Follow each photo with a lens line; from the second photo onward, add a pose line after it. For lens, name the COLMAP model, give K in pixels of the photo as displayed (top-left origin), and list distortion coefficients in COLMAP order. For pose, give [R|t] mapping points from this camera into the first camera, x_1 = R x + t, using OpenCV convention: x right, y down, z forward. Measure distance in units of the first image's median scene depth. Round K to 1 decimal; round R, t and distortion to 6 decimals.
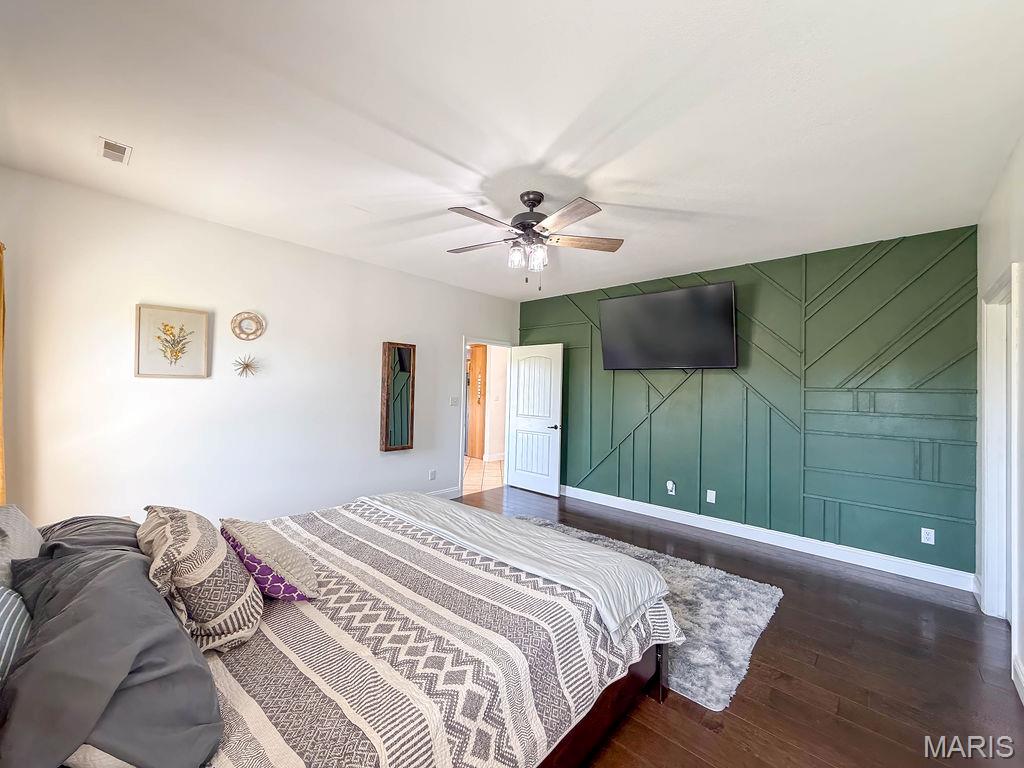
lens RADIAL K [[411.4, 0, 509.5], [0, 411.4, 385.2], [0, 0, 1]] dist [0.001276, -0.000269]
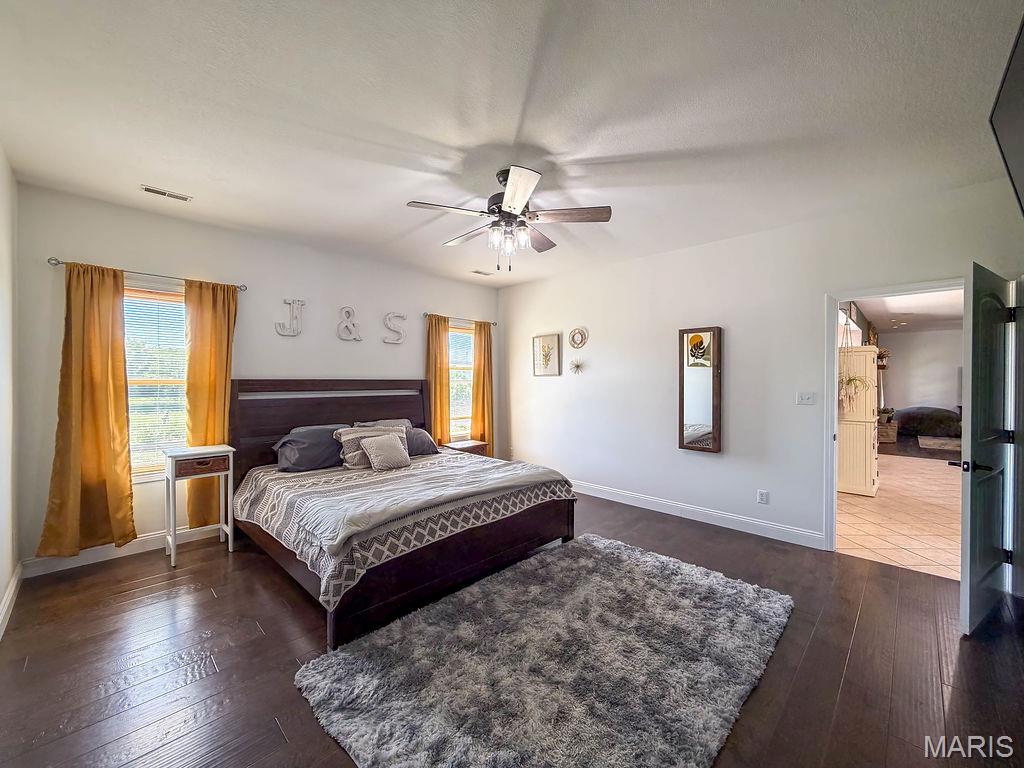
lens RADIAL K [[411.4, 0, 509.1], [0, 411.4, 384.1], [0, 0, 1]] dist [0.001276, -0.000269]
pose [[-0.039456, -0.013276, -0.999133, 0.838581], [0.010615, 0.999850, -0.013705, 0.033145], [0.999165, -0.011146, -0.039309, 0.861137]]
